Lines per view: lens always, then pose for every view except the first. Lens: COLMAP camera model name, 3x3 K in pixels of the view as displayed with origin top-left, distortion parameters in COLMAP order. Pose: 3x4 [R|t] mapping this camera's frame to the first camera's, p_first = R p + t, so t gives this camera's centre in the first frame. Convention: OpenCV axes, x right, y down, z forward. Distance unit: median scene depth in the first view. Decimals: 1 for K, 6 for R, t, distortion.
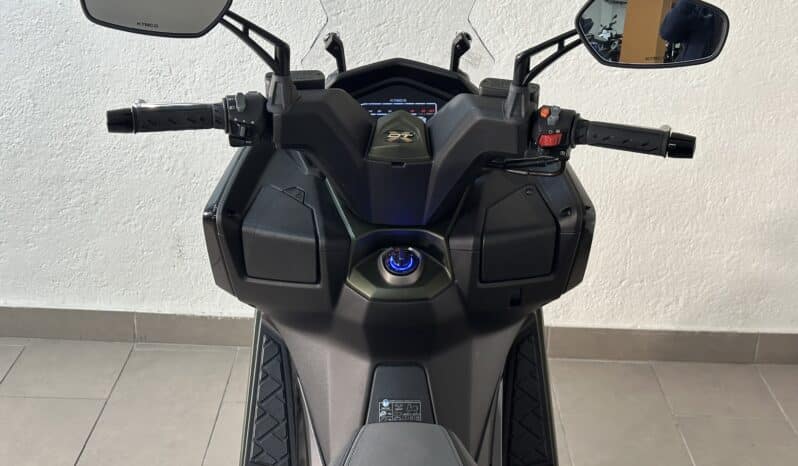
lens RADIAL K [[1100.3, 0, 398.4], [0, 1100.3, 228.7], [0, 0, 1]] dist [0.093299, 0.000000]
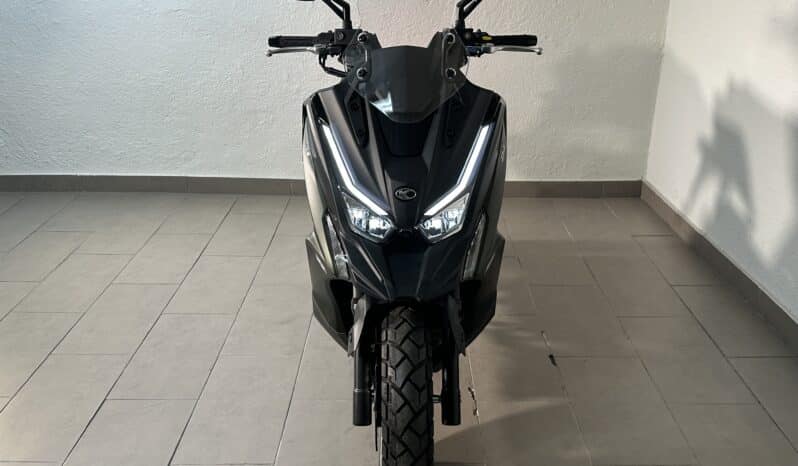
lens RADIAL K [[749.2, 0, 388.2], [0, 749.2, 246.7], [0, 0, 1]] dist [0.069575, 0.000000]
pose [[0.999455, -0.021765, -0.024809, -0.062392], [0.021955, 0.999732, 0.007392, 0.387111], [0.024641, -0.007933, 0.999665, -0.726870]]
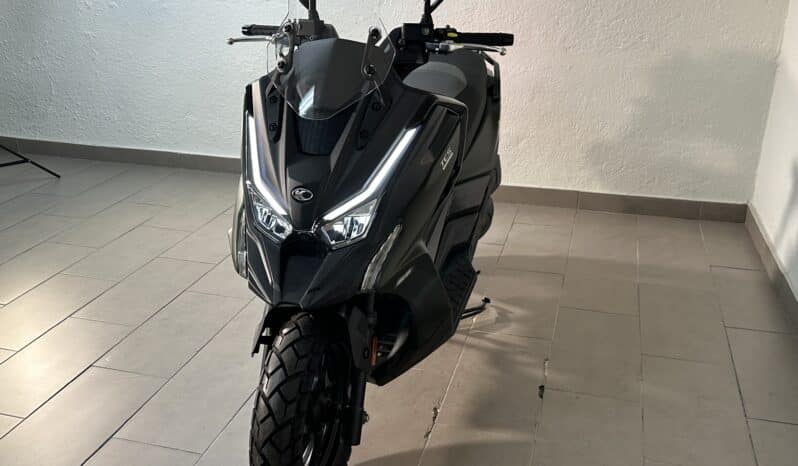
lens RADIAL K [[749.2, 0, 399.0], [0, 749.2, 240.7], [0, 0, 1]] dist [0.069575, 0.000000]
pose [[0.963846, 0.078513, -0.254632, 0.344772], [-0.077734, 0.996888, 0.013136, 0.357830], [0.254871, 0.007132, 0.966949, -0.595209]]
